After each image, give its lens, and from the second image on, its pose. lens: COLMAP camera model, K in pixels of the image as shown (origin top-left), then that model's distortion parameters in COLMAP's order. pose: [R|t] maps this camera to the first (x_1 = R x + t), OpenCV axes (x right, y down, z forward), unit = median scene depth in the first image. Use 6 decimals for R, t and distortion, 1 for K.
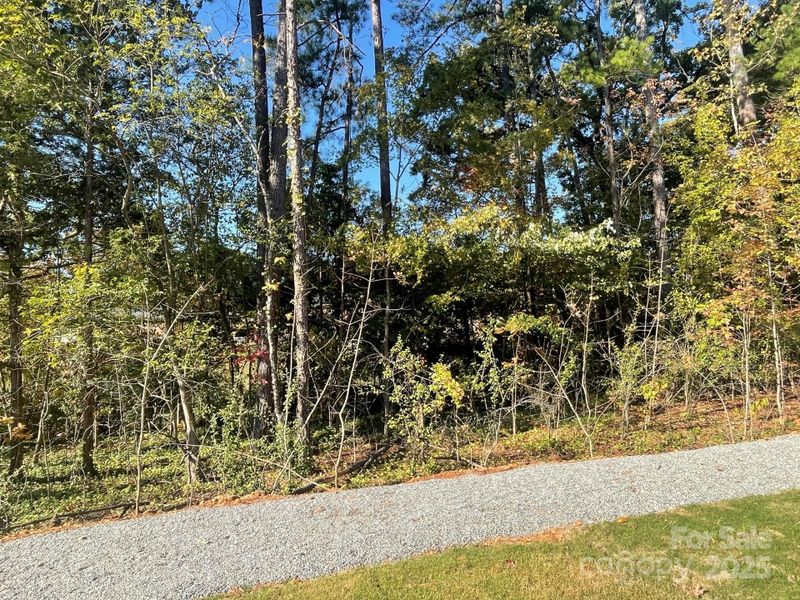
lens RADIAL K [[451.5, 0, 400.2], [0, 451.5, 302.1], [0, 0, 1]] dist [-0.022168, -0.000865]
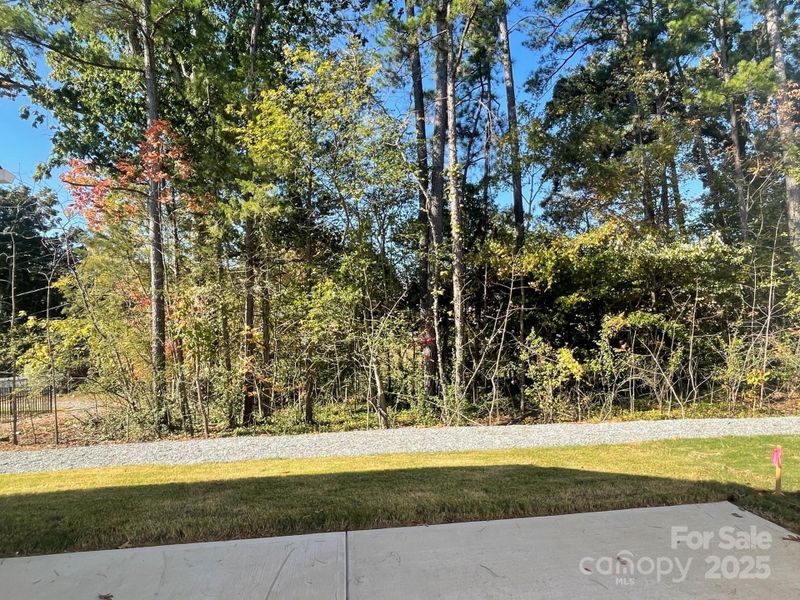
lens RADIAL K [[451.5, 0, 399.7], [0, 451.5, 298.6], [0, 0, 1]] dist [-0.022168, -0.000865]
pose [[0.959500, -0.006456, -0.281634, -0.004010], [0.005269, 0.999974, -0.004970, -0.007869], [0.281659, 0.003284, 0.959509, -0.371116]]
